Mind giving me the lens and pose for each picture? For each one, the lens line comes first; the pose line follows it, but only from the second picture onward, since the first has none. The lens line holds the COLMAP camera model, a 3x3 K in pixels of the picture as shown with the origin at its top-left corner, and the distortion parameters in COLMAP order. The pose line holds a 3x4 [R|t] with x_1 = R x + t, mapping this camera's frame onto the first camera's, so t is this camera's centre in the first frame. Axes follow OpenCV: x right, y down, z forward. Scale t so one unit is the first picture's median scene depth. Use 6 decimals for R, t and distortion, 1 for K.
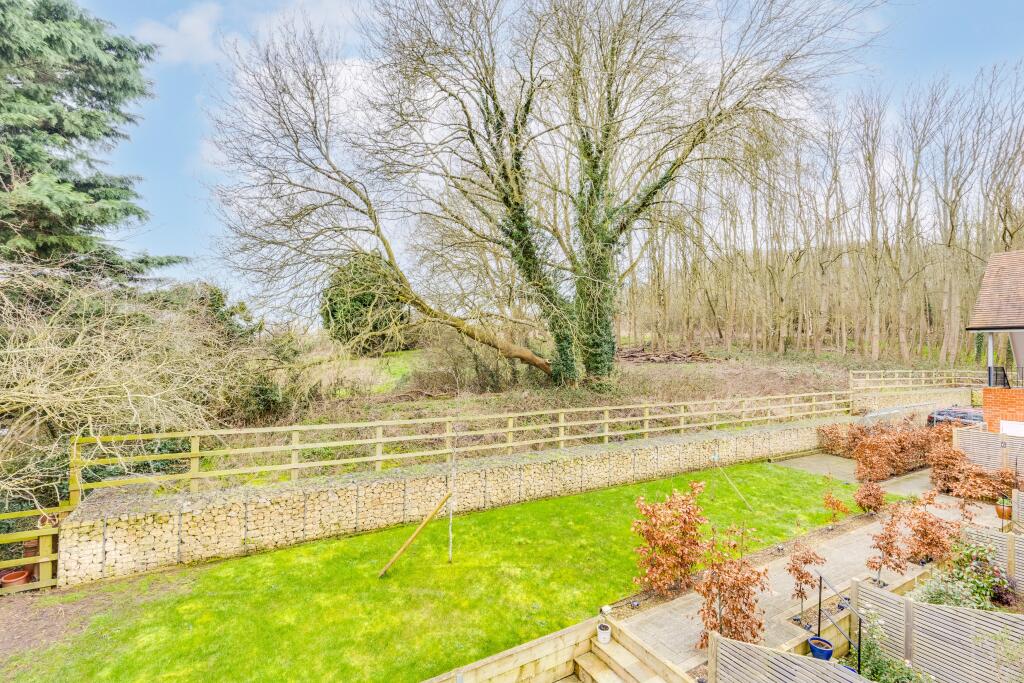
lens RADIAL K [[465.5, 0, 504.6], [0, 465.5, 343.0], [0, 0, 1]] dist [0.012498, -0.000959]
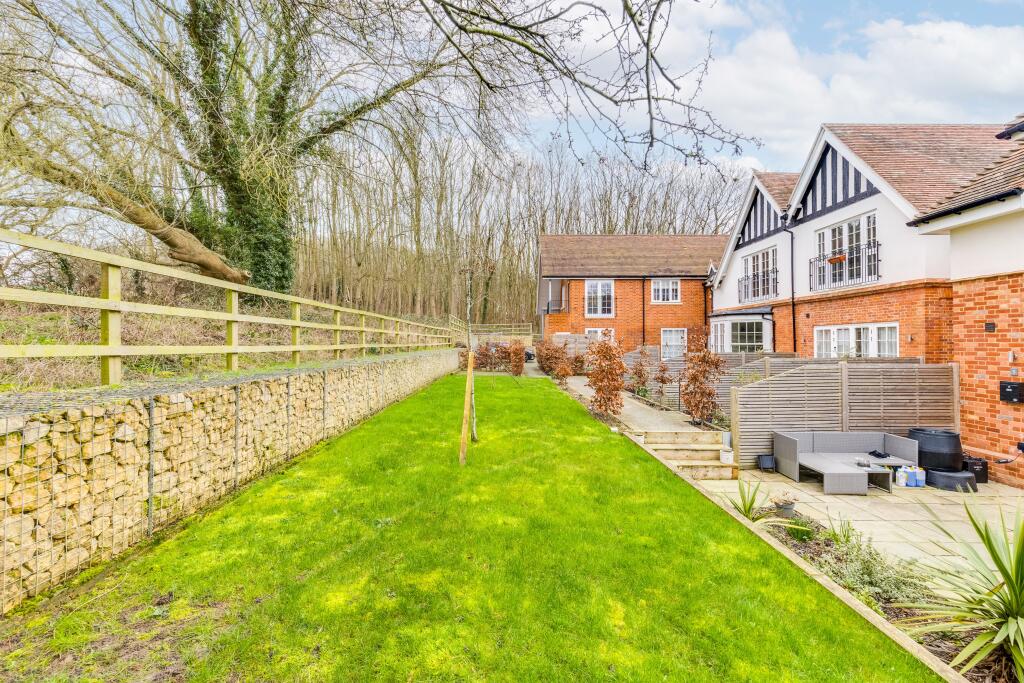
lens RADIAL K [[465.5, 0, 506.2], [0, 465.5, 338.9], [0, 0, 1]] dist [0.012498, -0.000959]
pose [[0.511950, -0.018940, 0.858806, -0.736238], [0.007933, 0.999819, 0.017321, 0.288869], [-0.858979, -0.002055, 0.512007, 0.567962]]
